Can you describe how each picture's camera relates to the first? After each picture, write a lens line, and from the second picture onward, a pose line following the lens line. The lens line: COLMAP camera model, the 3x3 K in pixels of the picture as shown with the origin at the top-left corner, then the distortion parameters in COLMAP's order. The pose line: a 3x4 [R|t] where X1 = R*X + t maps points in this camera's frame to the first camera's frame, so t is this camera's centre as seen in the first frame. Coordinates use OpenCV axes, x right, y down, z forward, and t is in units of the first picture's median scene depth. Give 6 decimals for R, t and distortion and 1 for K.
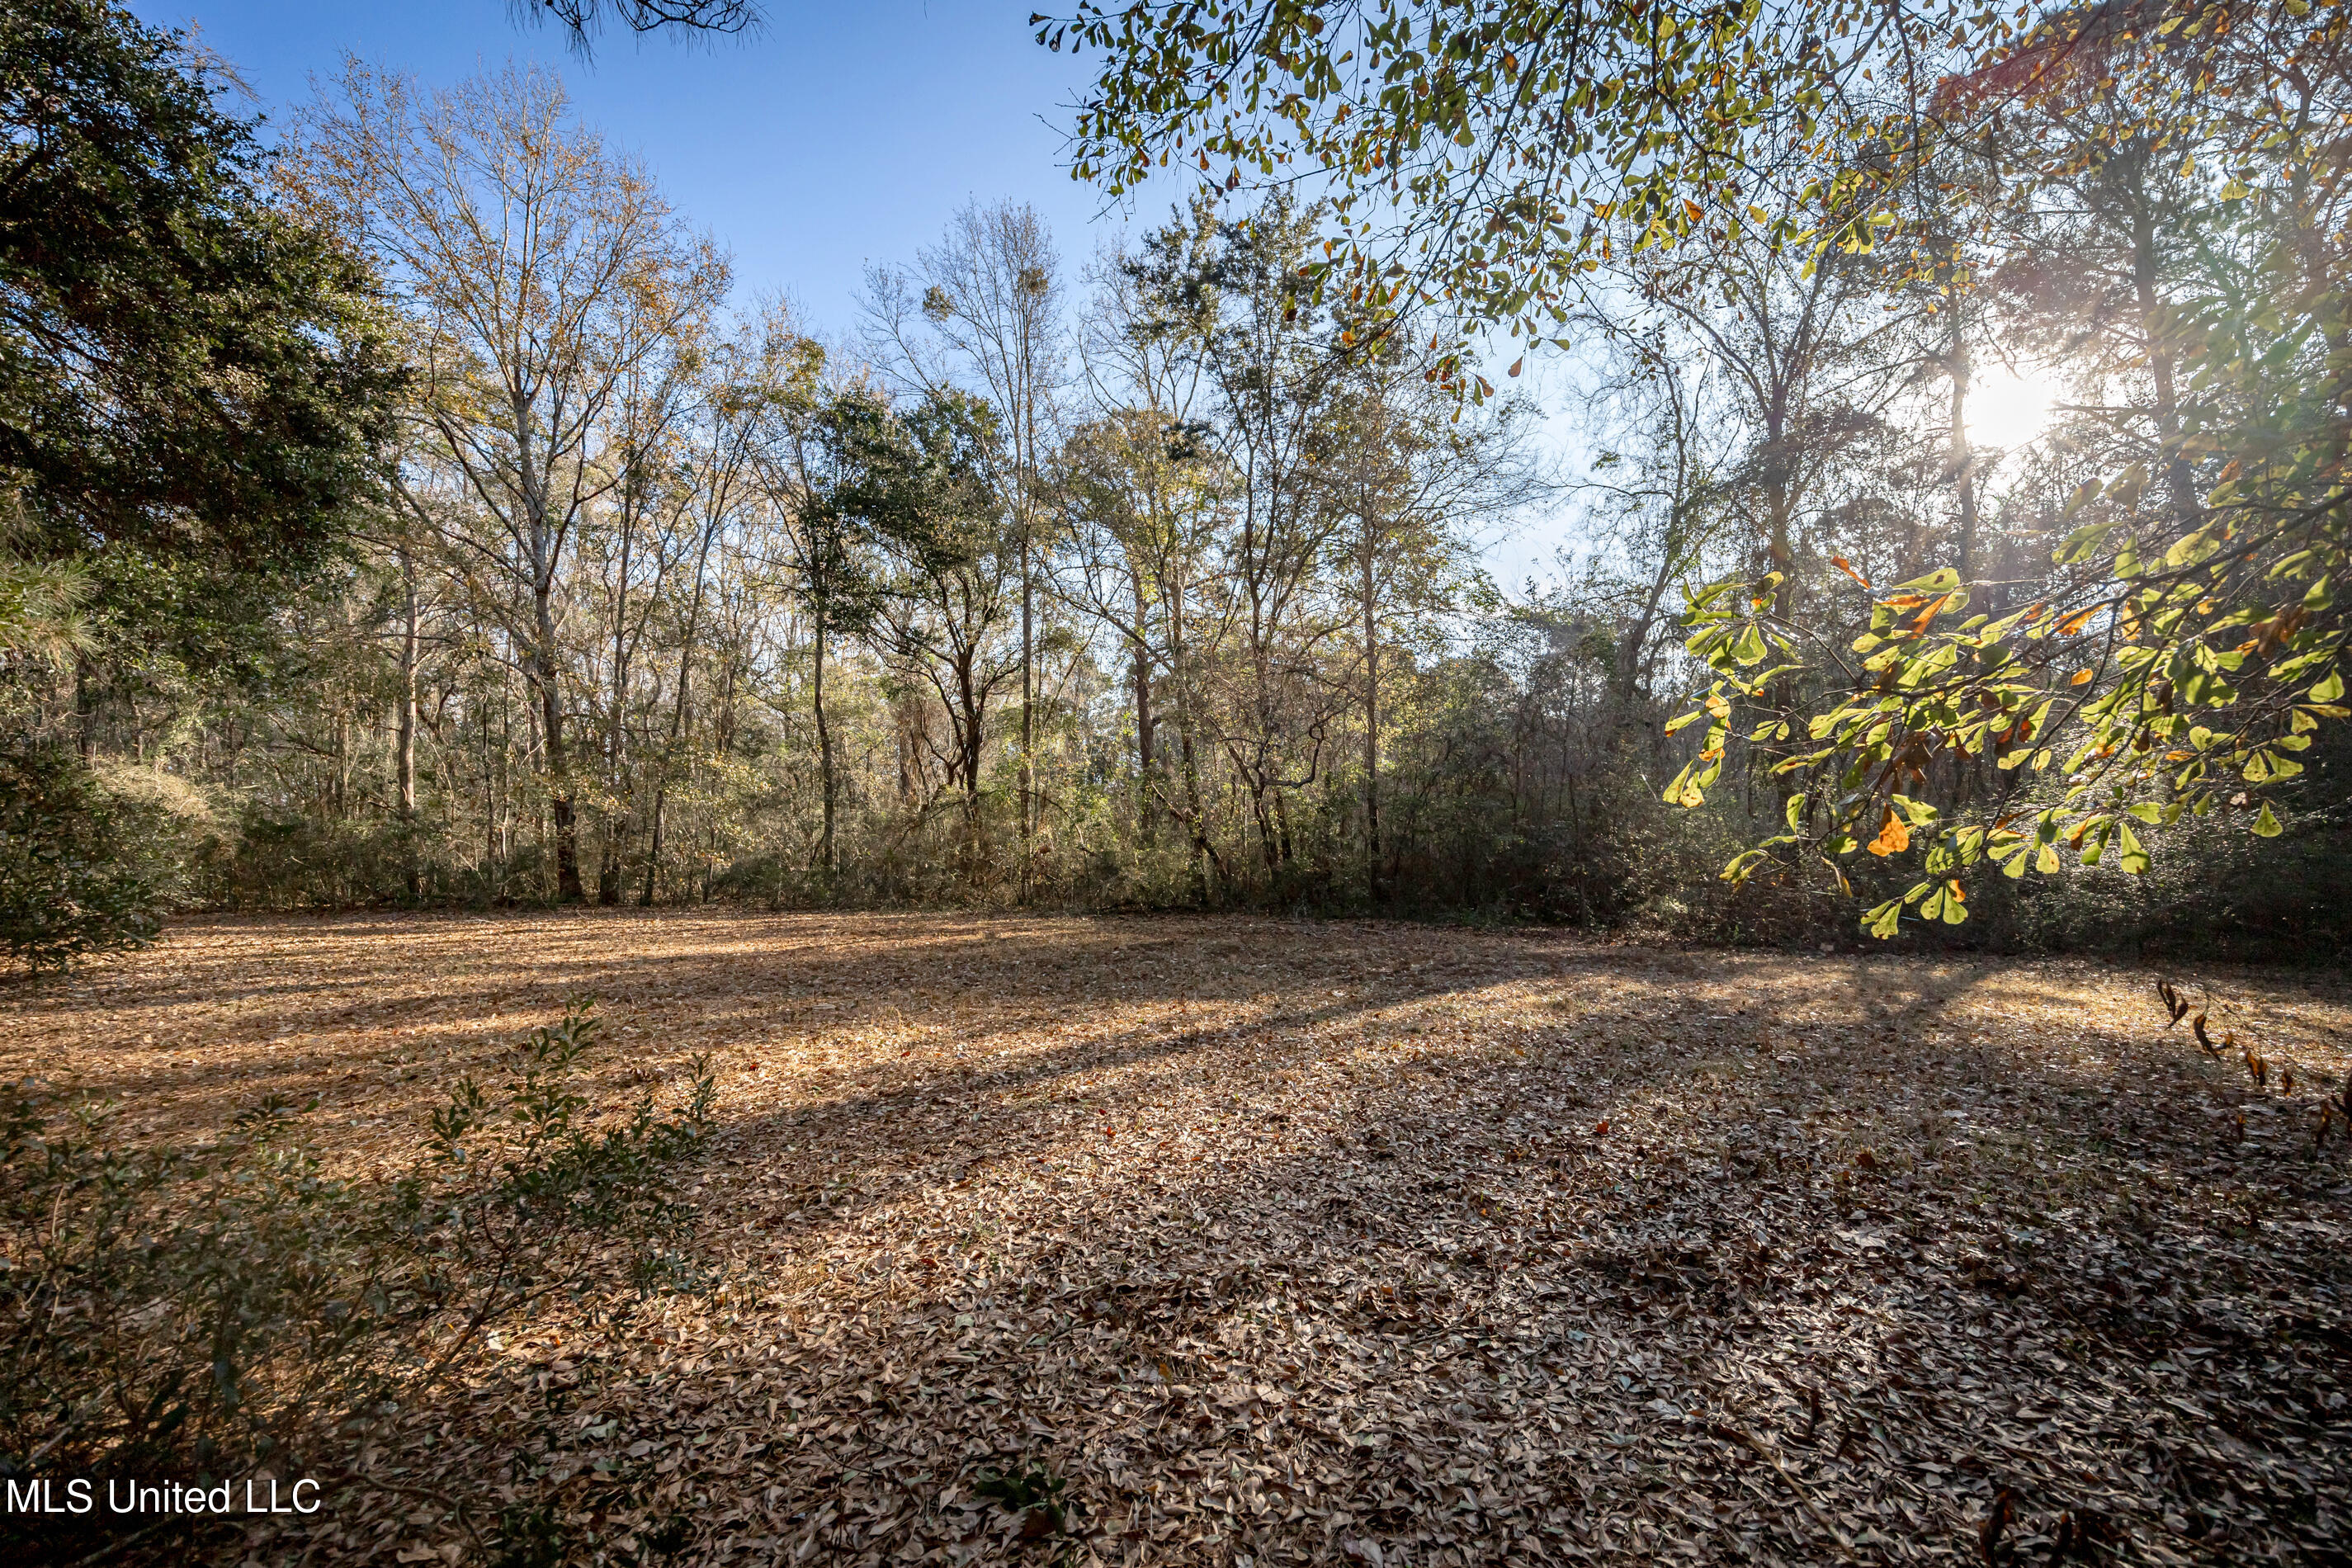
lens RADIAL K [[889.2, 0, 1212.4], [0, 889.2, 837.0], [0, 0, 1]] dist [0.000067, -0.000150]
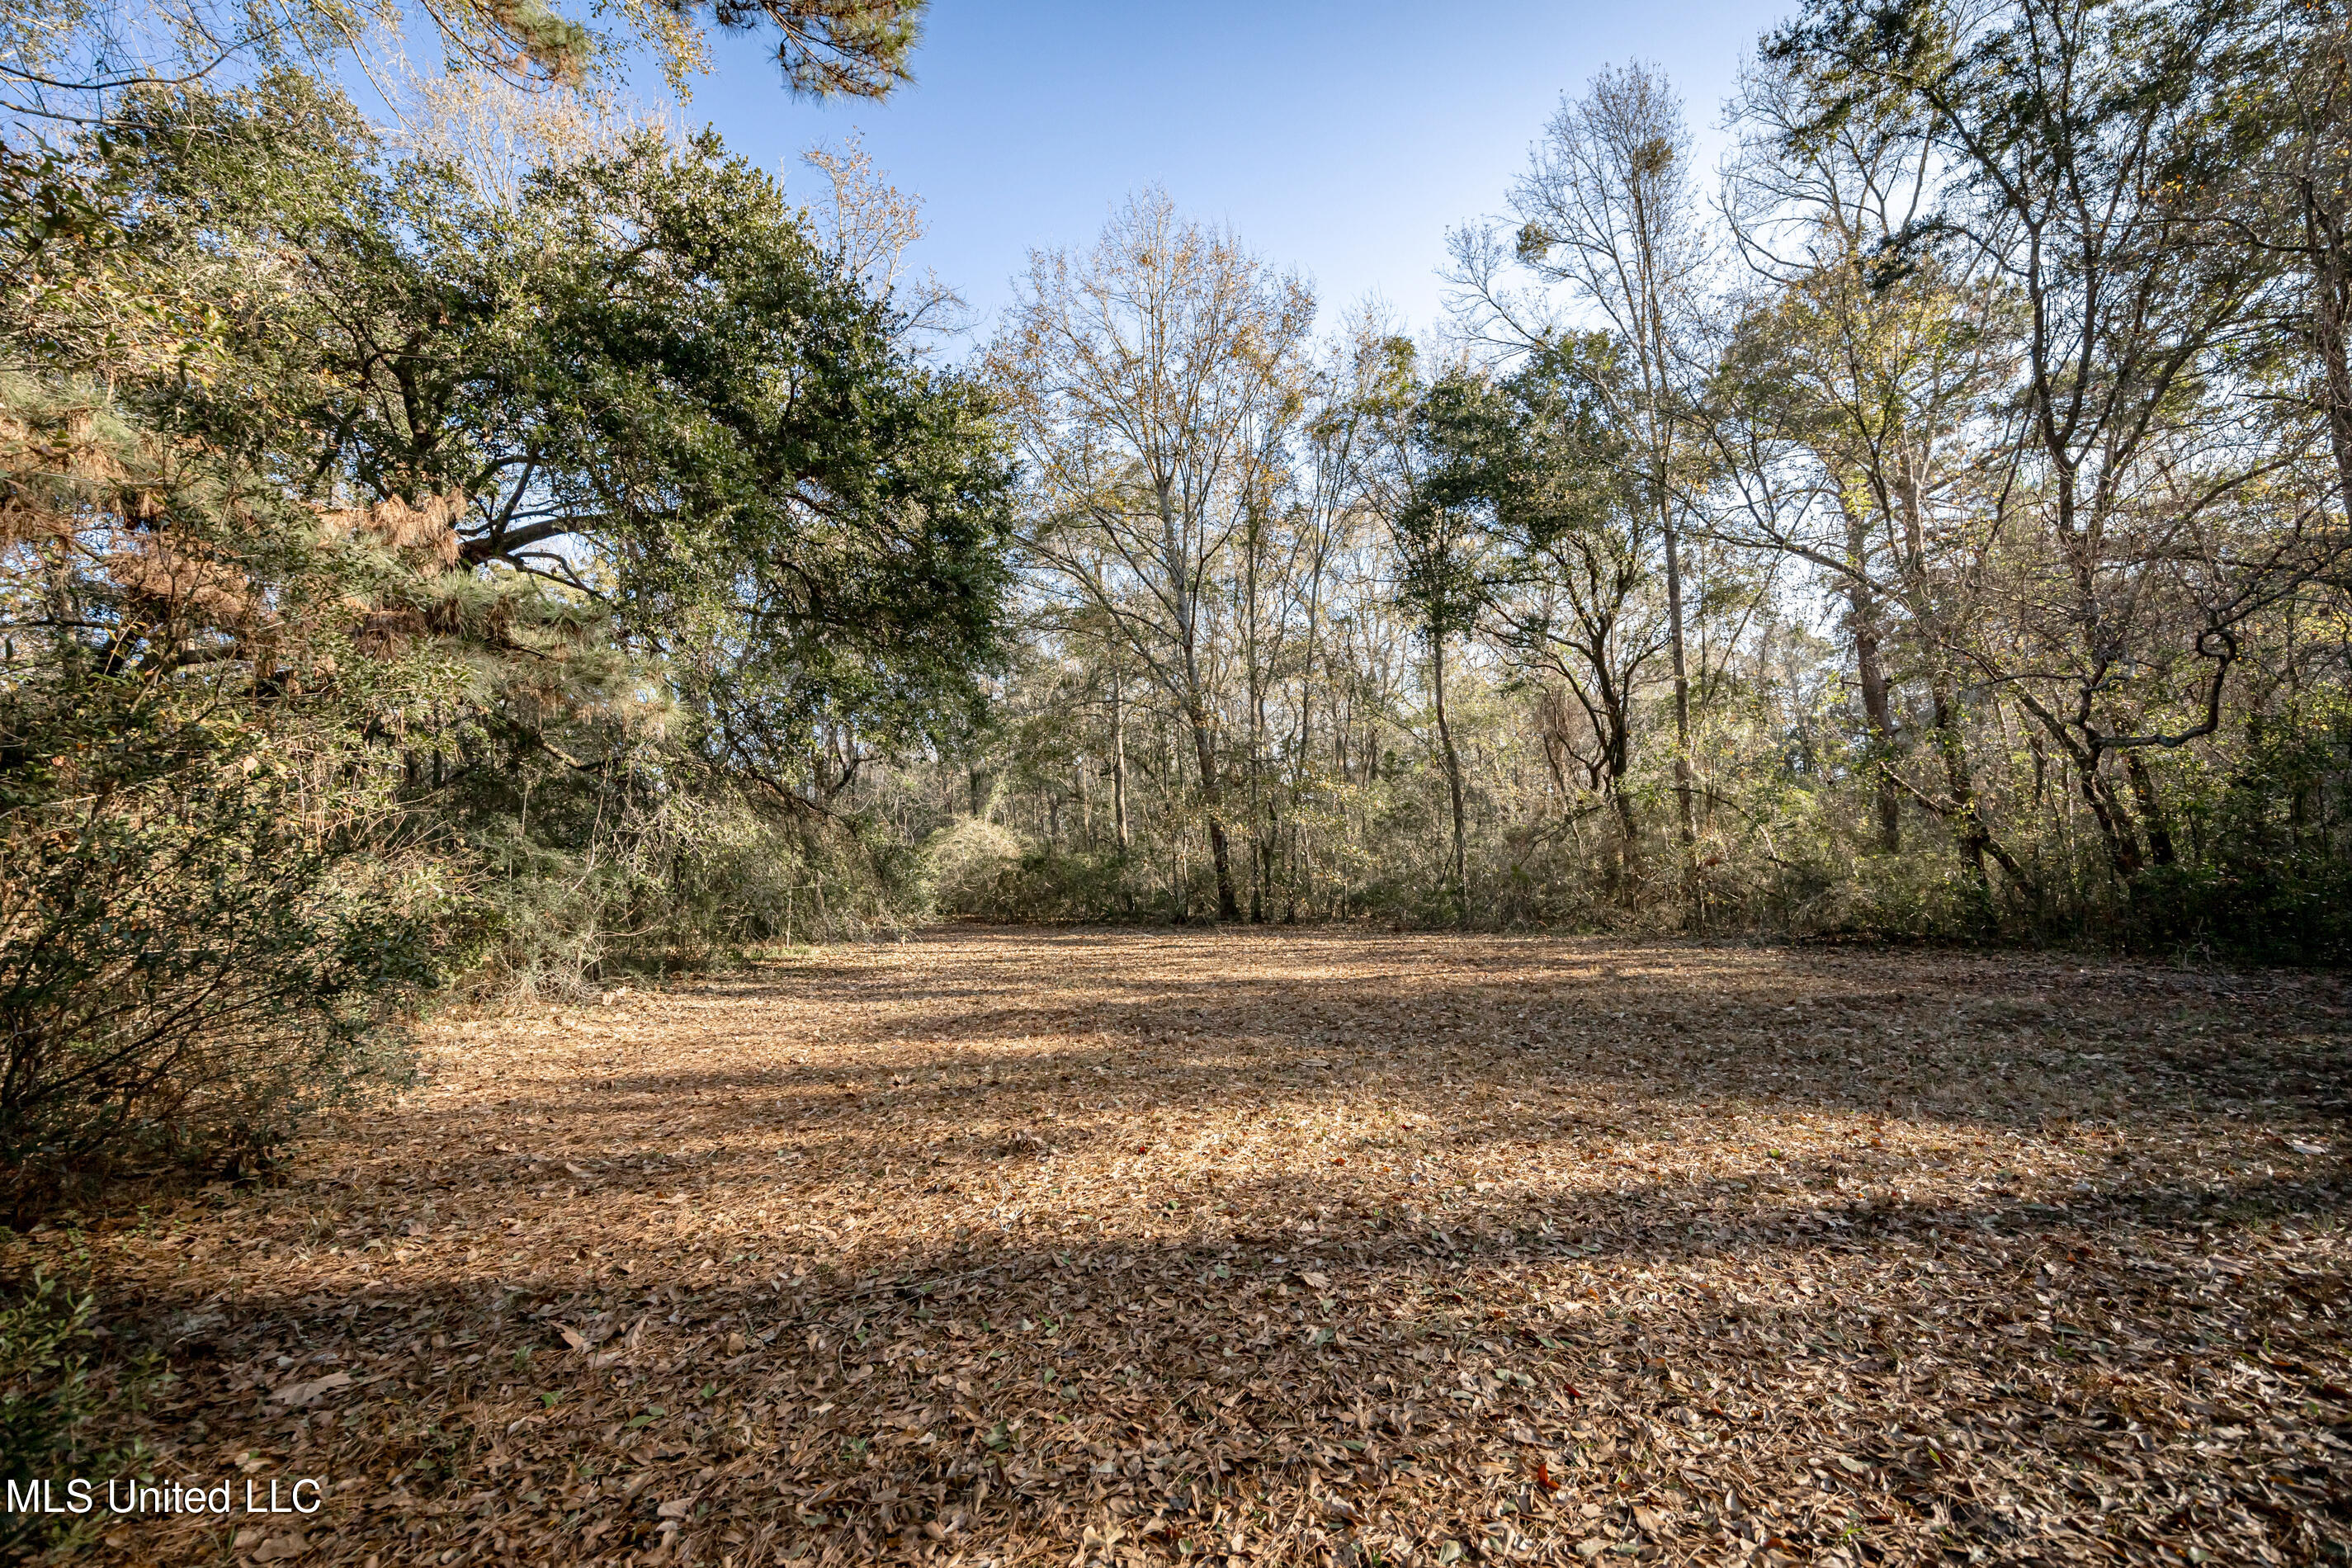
lens RADIAL K [[889.2, 0, 1212.4], [0, 889.2, 837.0], [0, 0, 1]] dist [0.000067, -0.000150]
pose [[0.737401, -0.046497, -0.673852, 0.018490], [0.034998, 0.998918, -0.030628, 0.001922], [0.674547, -0.000999, 0.738231, 0.123606]]
